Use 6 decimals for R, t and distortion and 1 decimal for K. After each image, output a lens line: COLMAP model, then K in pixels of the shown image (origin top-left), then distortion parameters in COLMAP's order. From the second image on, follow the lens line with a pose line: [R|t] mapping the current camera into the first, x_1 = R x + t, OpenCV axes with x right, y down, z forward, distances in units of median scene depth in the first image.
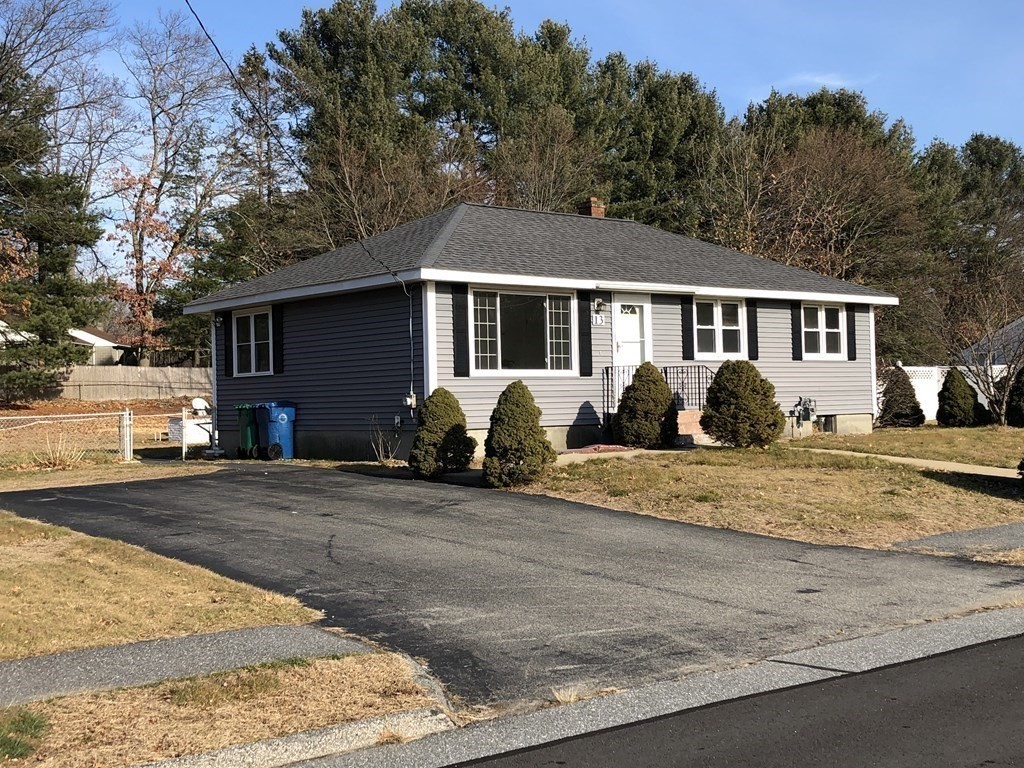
lens RADIAL K [[1289.7, 0, 512.0], [0, 1289.7, 384.0], [0, 0, 1]] dist [0.040179, 0.013367]
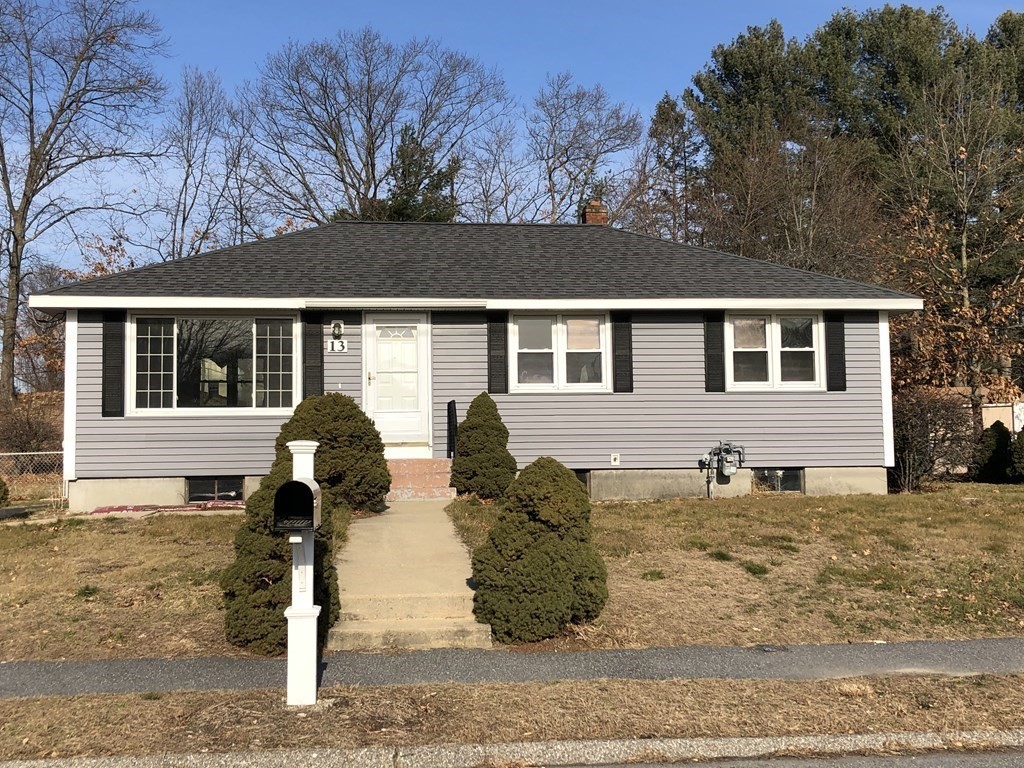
lens RADIAL K [[1147.6, 0, 512.0], [0, 1147.6, 384.0], [0, 0, 1]] dist [0.040139, -0.018375]
pose [[0.832657, -0.016007, -0.553557, 0.535531], [0.000554, 0.999606, -0.028071, -0.004970], [0.553789, 0.023067, 0.832338, 0.433962]]
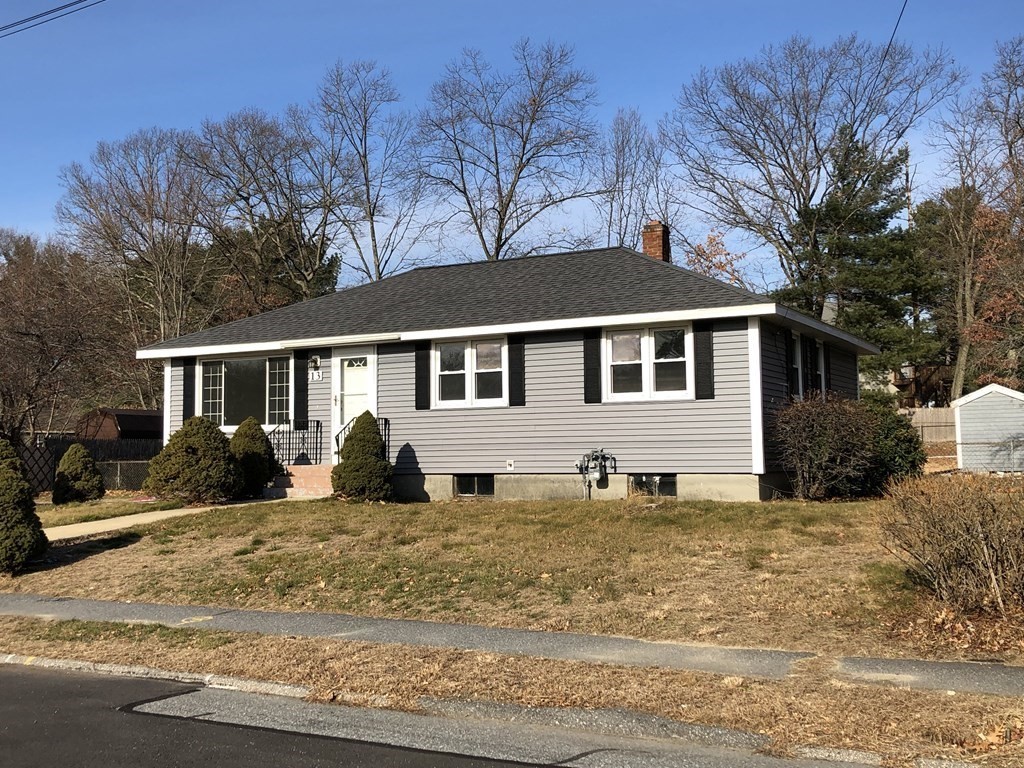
lens RADIAL K [[1121.2, 0, 515.4], [0, 1121.2, 383.9], [0, 0, 1]] dist [0.048839, -0.166194]
pose [[0.376791, -0.037089, -0.925556, 0.928224], [0.021324, 0.999281, -0.031363, -0.010566], [0.926053, -0.007920, 0.377310, 0.767334]]
